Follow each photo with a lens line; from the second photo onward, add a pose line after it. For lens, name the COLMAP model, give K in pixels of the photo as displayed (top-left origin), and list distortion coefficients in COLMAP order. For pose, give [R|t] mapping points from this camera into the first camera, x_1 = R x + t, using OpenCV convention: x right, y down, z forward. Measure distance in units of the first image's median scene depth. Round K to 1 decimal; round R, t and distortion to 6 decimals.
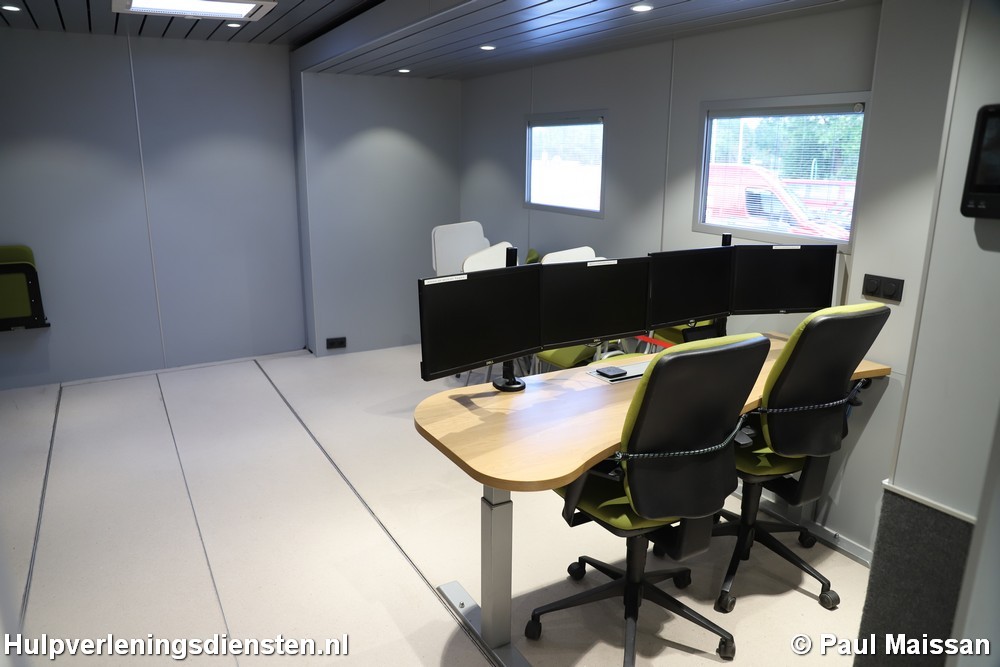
lens RADIAL K [[692.3, 0, 491.9], [0, 692.3, 334.7], [0, 0, 1]] dist [-0.129916, 0.090693]
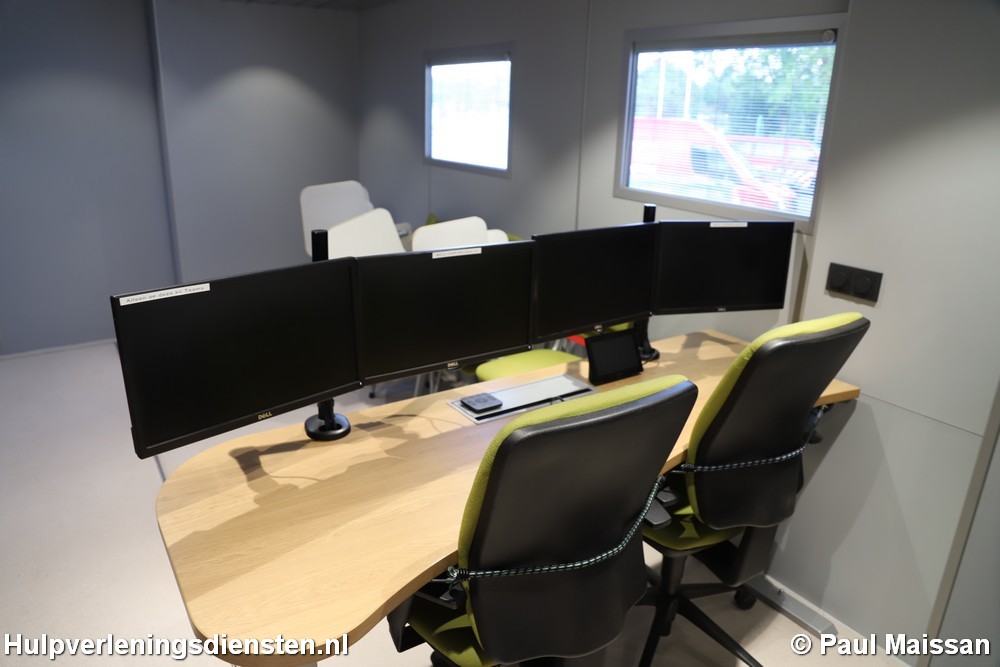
lens RADIAL K [[692.3, 0, 491.9], [0, 692.3, 334.7], [0, 0, 1]] dist [-0.129916, 0.090693]
pose [[0.997170, -0.003295, 0.075109, 0.124537], [-0.001670, 0.997822, 0.065938, -0.059989], [-0.075162, -0.065877, 0.994993, 0.278836]]
